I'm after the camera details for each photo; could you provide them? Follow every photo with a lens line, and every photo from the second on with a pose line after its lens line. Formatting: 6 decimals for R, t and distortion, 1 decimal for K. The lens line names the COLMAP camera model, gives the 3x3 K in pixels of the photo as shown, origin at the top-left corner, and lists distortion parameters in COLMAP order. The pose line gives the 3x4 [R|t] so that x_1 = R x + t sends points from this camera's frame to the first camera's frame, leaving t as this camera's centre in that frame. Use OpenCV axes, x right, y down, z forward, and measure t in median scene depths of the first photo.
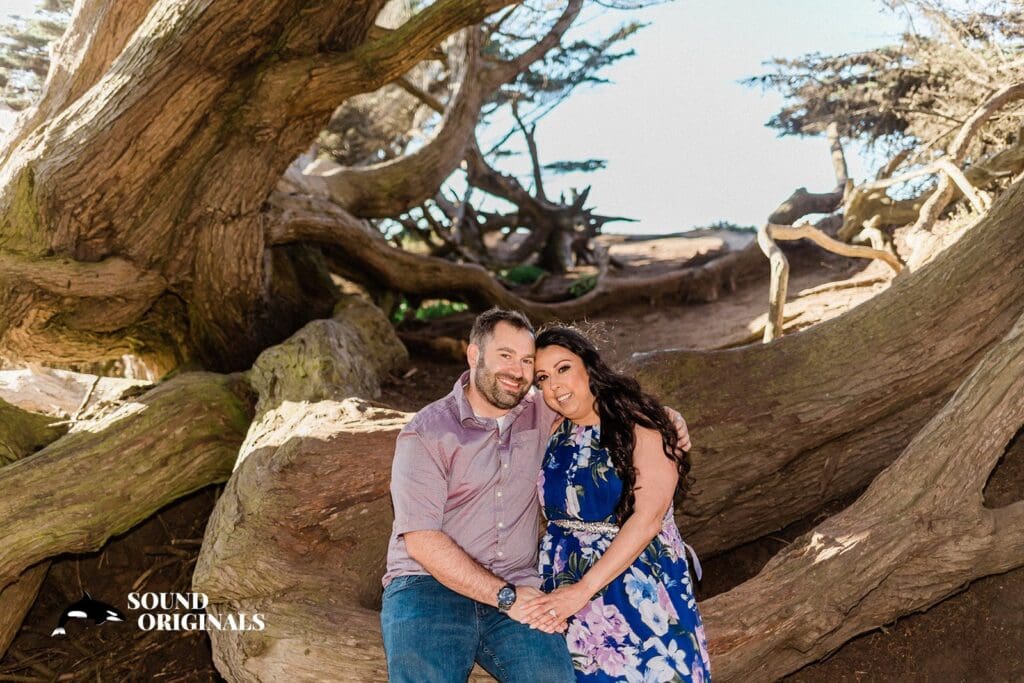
lens RADIAL K [[991.5, 0, 512.0], [0, 991.5, 341.5], [0, 0, 1]] dist [0.000428, 0.000979]
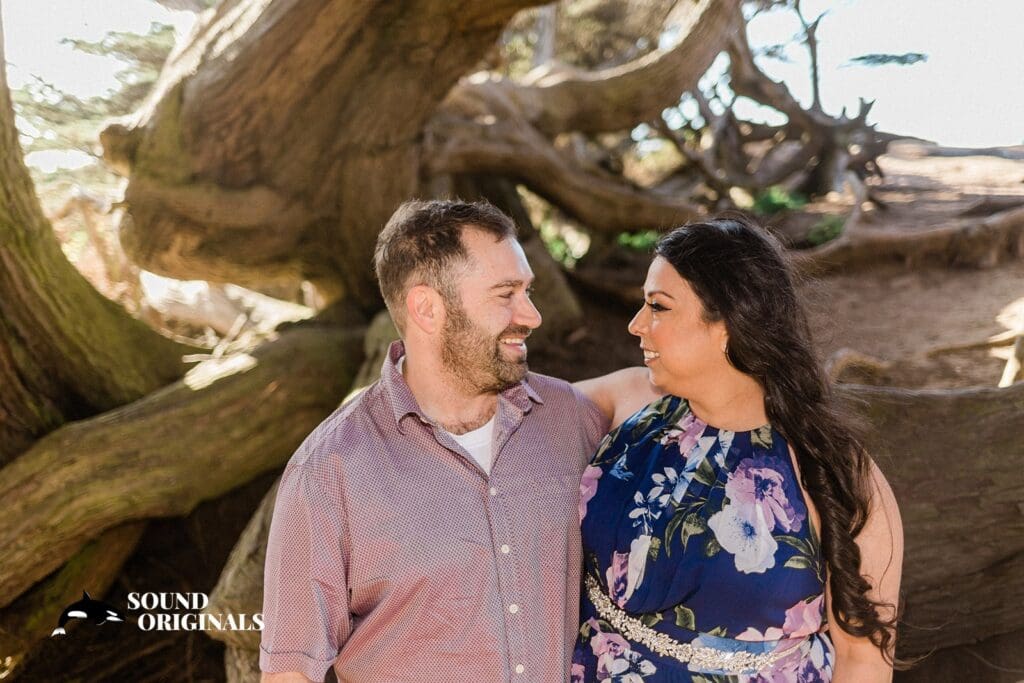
lens RADIAL K [[991.5, 0, 512.0], [0, 991.5, 341.5], [0, 0, 1]] dist [0.000428, 0.000979]
pose [[0.953235, 0.115801, -0.279165, 0.098805], [-0.081991, 0.988128, 0.129922, -0.081465], [0.290896, -0.100957, 0.951413, 0.176968]]
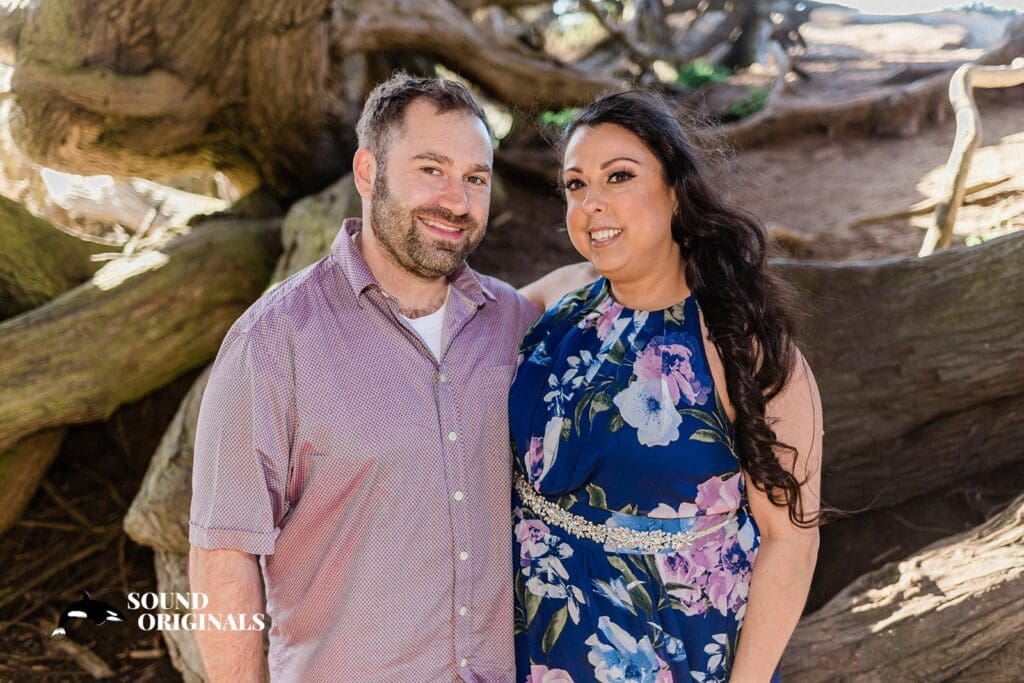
lens RADIAL K [[991.5, 0, 512.0], [0, 991.5, 341.5], [0, 0, 1]] dist [0.000428, 0.000979]
pose [[0.974459, 0.105236, -0.198382, 0.098551], [-0.055988, 0.969356, 0.239197, -0.080490], [0.217474, -0.221980, 0.950489, 0.191749]]
